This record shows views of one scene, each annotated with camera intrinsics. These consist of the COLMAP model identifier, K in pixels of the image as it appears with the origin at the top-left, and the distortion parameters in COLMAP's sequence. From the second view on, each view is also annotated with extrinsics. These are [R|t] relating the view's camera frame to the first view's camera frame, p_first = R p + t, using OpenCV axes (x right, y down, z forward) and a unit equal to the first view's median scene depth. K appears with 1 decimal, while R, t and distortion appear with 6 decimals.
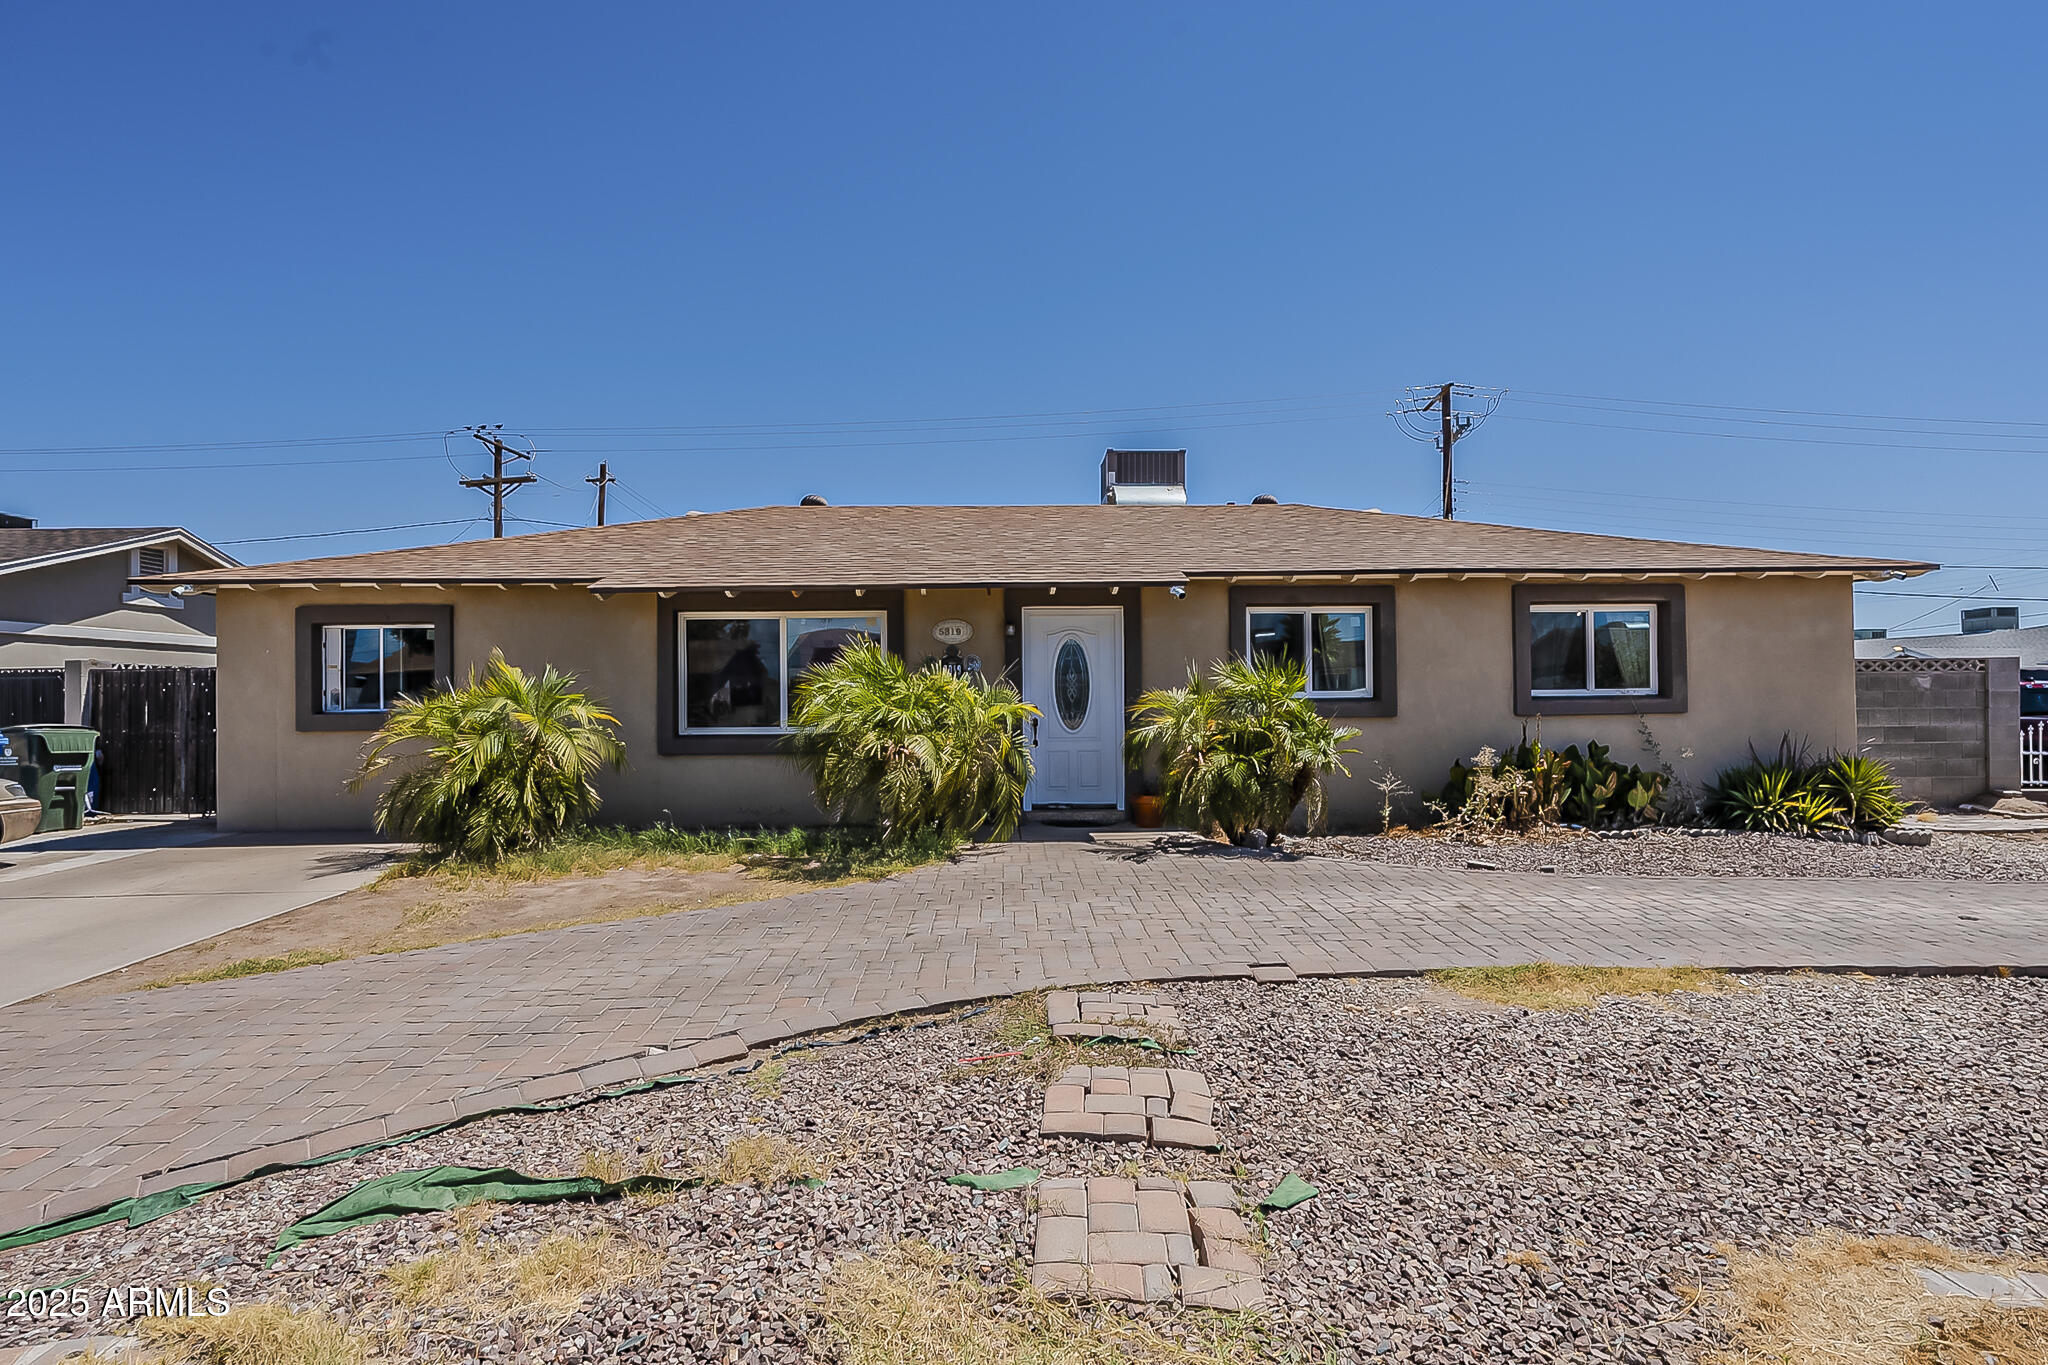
lens RADIAL K [[994.7, 0, 1022.2], [0, 994.7, 689.4], [0, 0, 1]] dist [-0.000705, 0.000129]
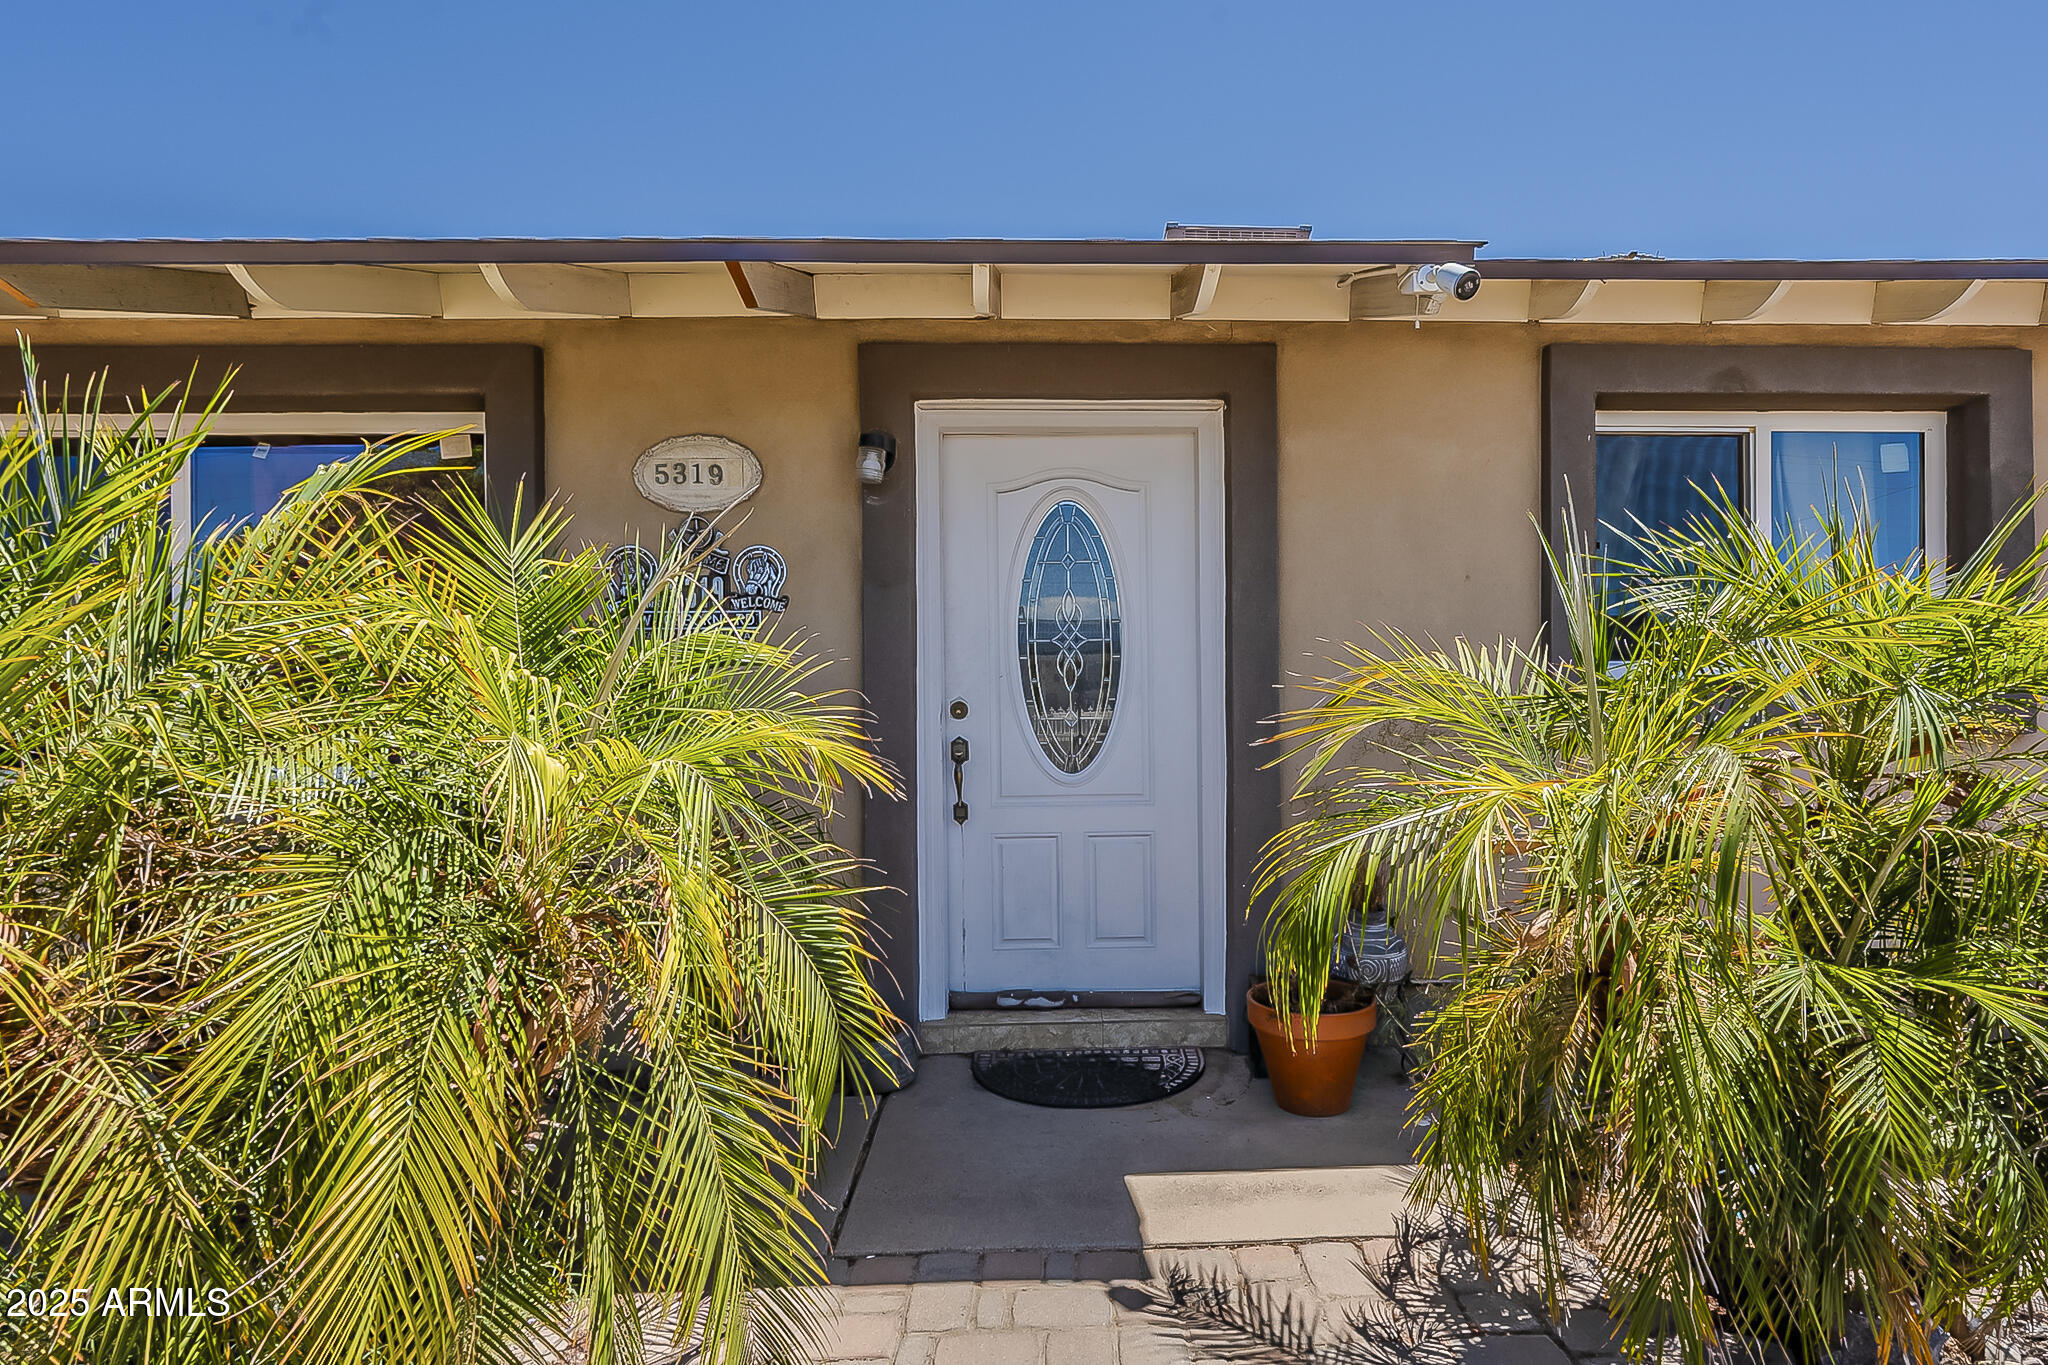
lens RADIAL K [[1000.8, 0, 1046.2], [0, 1000.8, 696.4], [0, 0, 1]] dist [0.000409, -0.000385]
pose [[0.999920, -0.000561, 0.012623, 0.038427], [0.000230, 0.999656, 0.026245, 0.005843], [-0.012633, -0.026240, 0.999576, 0.661695]]
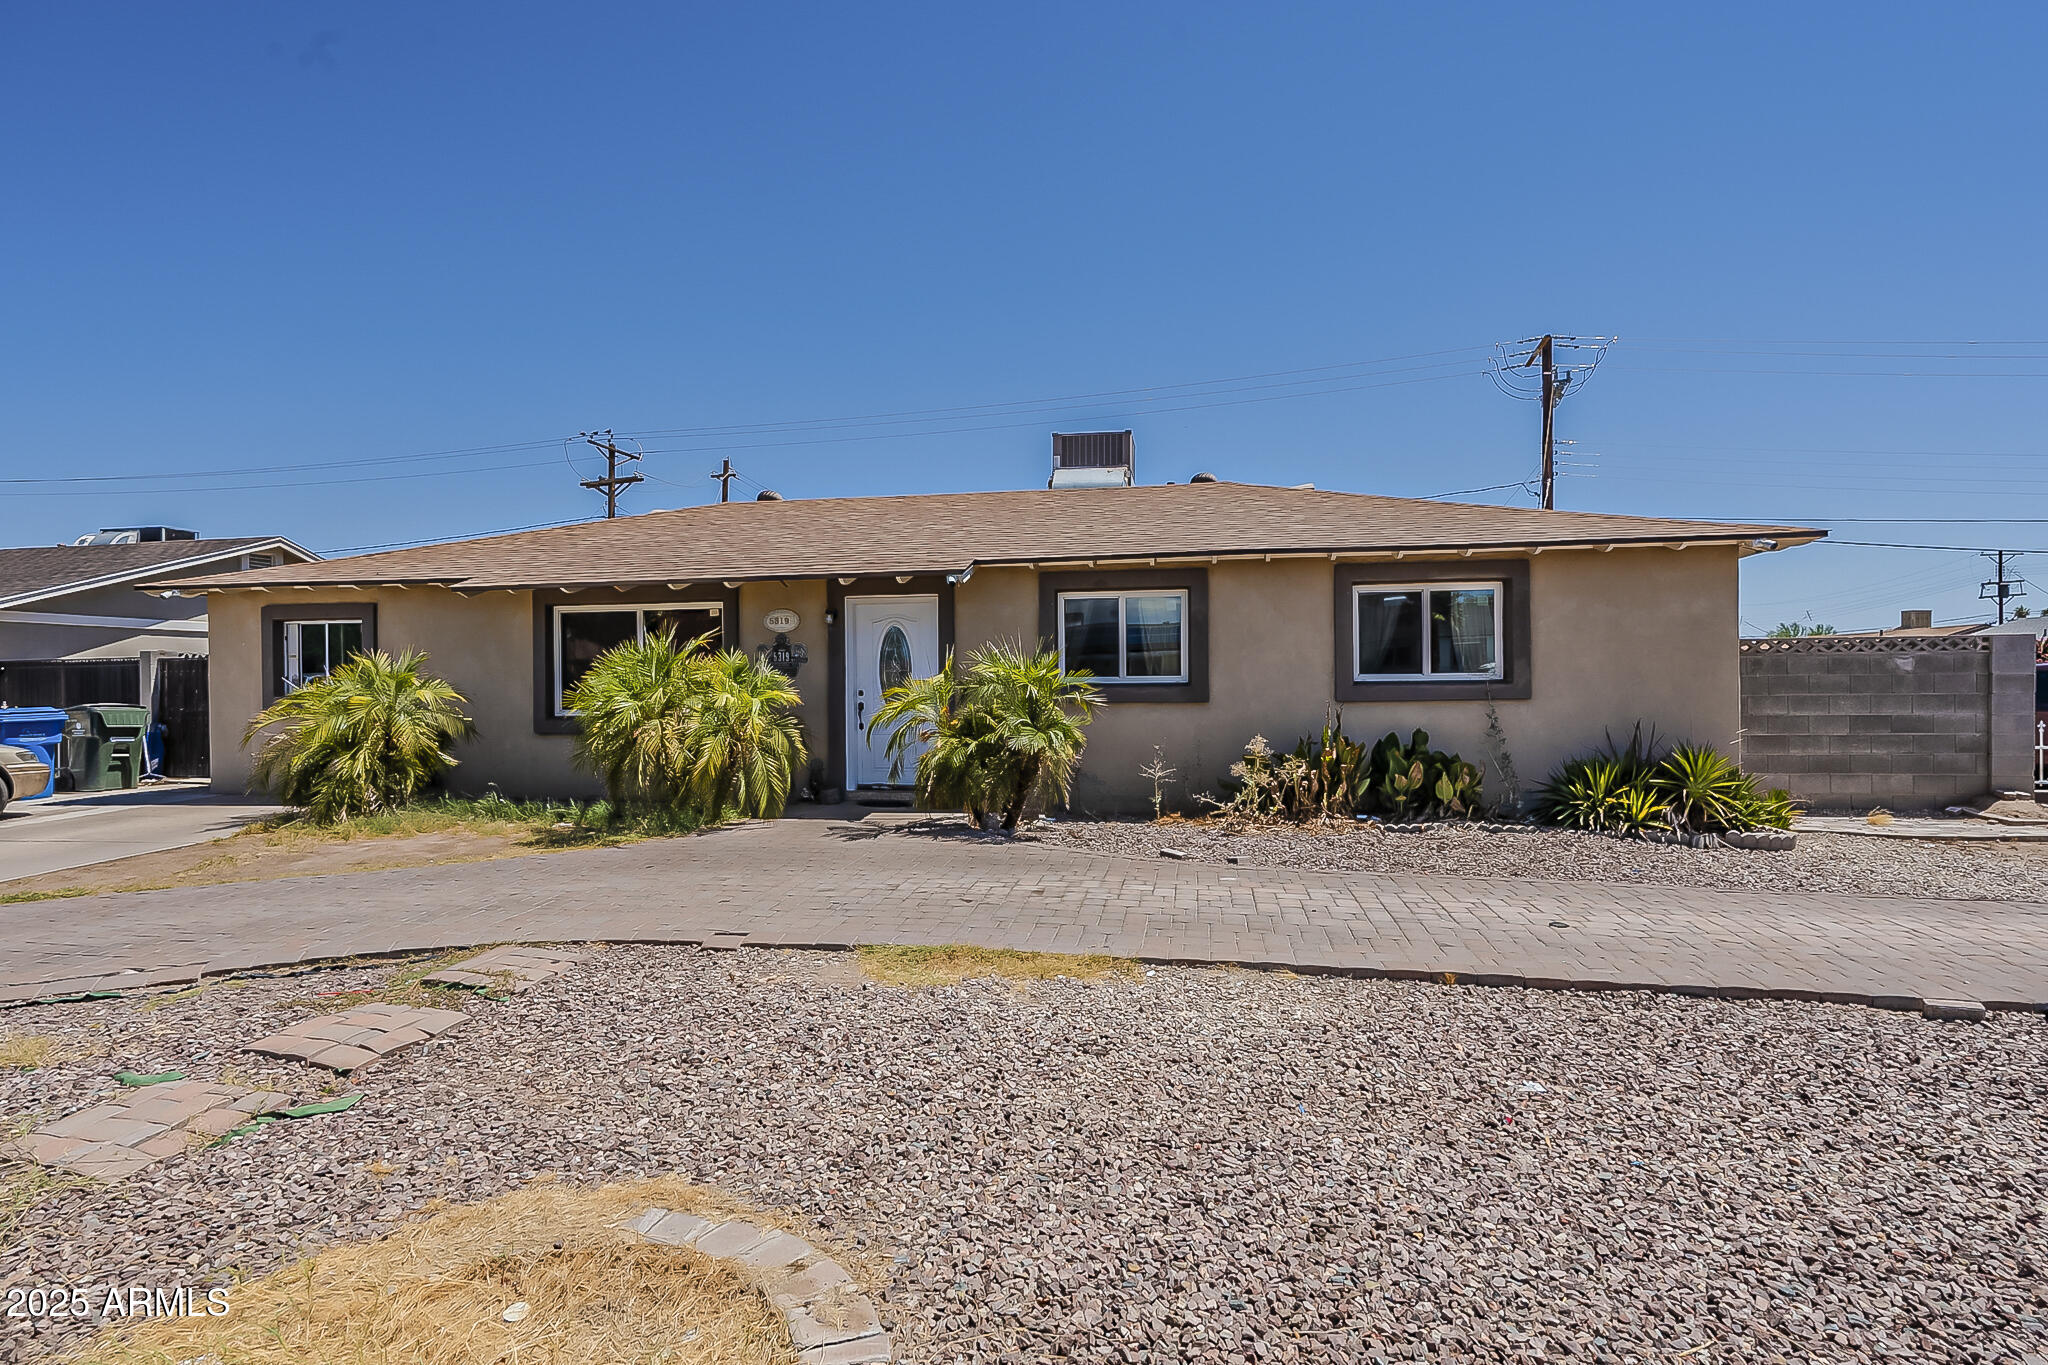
lens RADIAL K [[1000.8, 0, 1015.1], [0, 1000.8, 684.1], [0, 0, 1]] dist [0.000409, -0.000385]
pose [[0.981482, 0.000819, -0.191554, 0.375554], [0.002153, 0.999881, 0.015308, -0.005896], [0.191544, -0.015437, 0.981363, -0.005017]]
